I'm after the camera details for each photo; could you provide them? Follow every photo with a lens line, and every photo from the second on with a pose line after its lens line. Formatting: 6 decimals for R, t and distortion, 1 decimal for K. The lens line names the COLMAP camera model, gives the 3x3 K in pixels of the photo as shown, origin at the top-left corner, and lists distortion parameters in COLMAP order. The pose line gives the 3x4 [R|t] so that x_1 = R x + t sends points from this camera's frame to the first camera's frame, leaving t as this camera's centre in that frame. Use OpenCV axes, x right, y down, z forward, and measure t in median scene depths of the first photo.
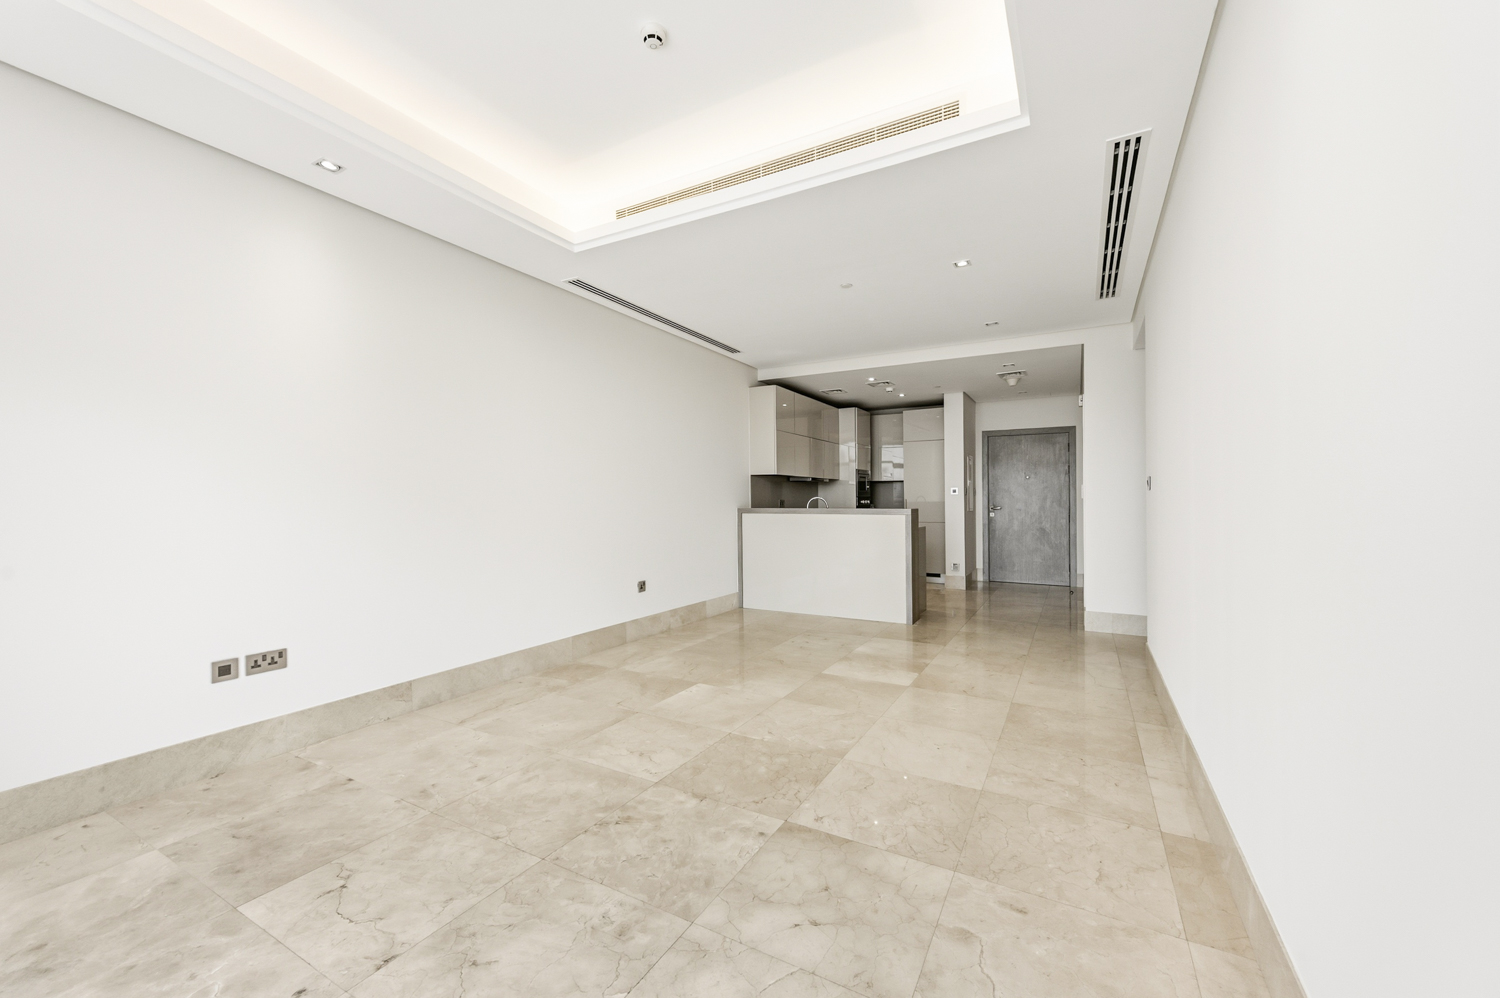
lens RADIAL K [[586.8, 0, 752.8], [0, 586.8, 494.9], [0, 0, 1]] dist [0.006751, -0.000119]
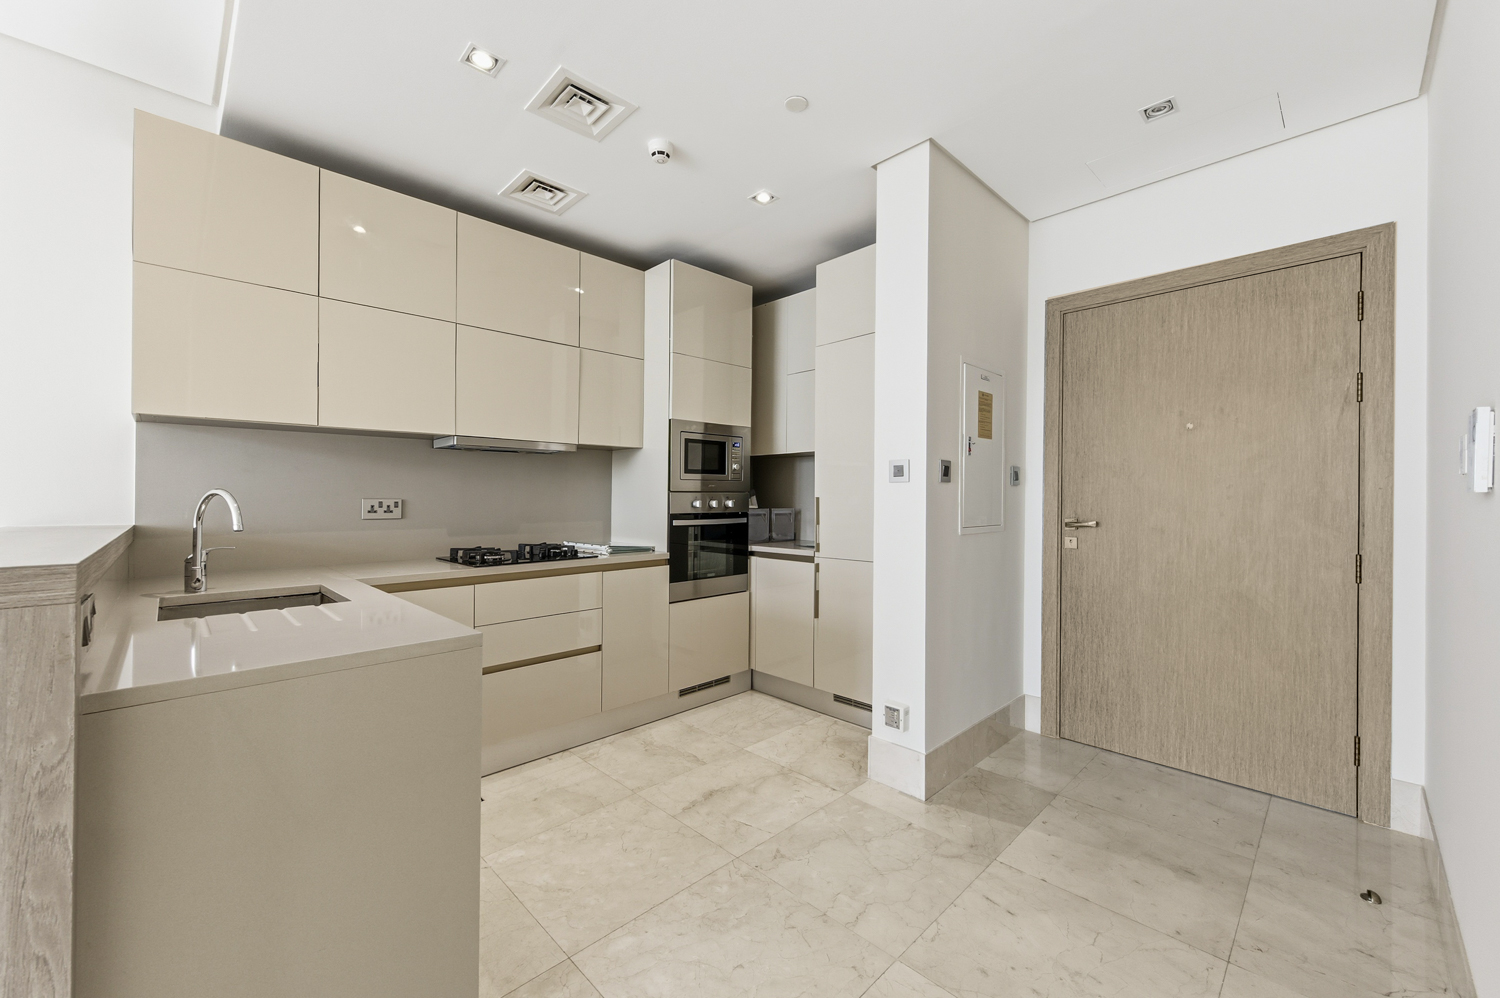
lens RADIAL K [[590.4, 0, 747.3], [0, 590.4, 510.9], [0, 0, 1]] dist [-0.000662, -0.000089]
pose [[0.959035, 0.005826, -0.283228, 0.332241], [0.000141, 0.999779, 0.021043, 0.008277], [0.283288, -0.020221, 0.958822, 0.635588]]
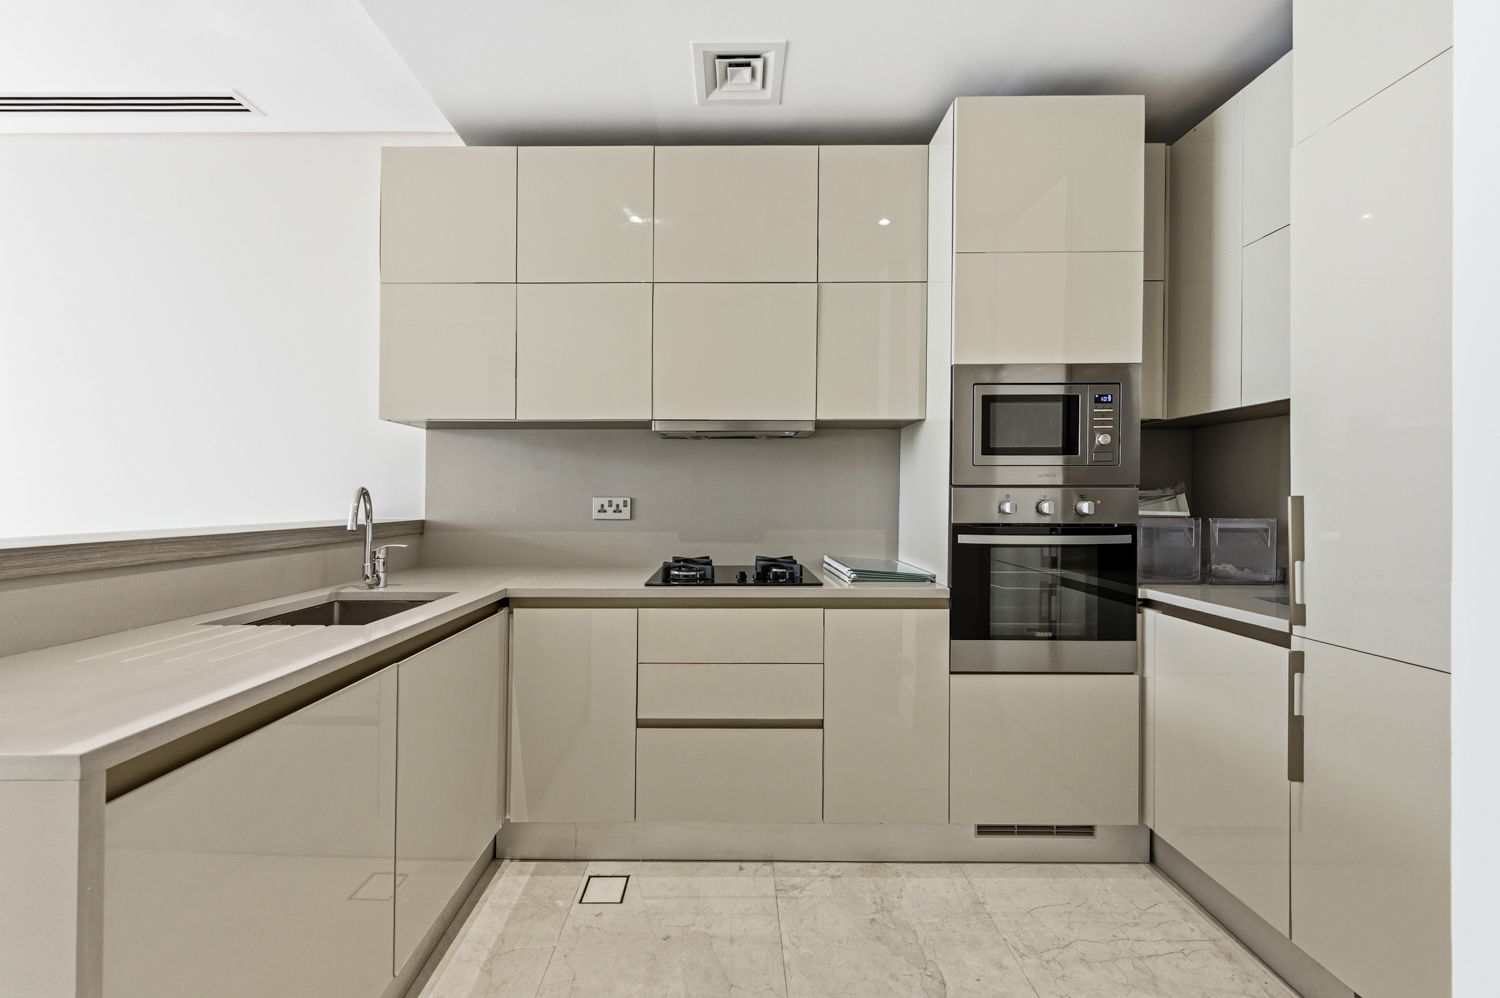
lens RADIAL K [[586.8, 0, 752.8], [0, 586.8, 494.9], [0, 0, 1]] dist [0.006751, -0.000119]
pose [[0.481276, -0.001049, -0.876568, 0.338228], [-0.002497, 0.999994, -0.002568, 0.007855], [0.876565, 0.003425, 0.481271, 0.804838]]
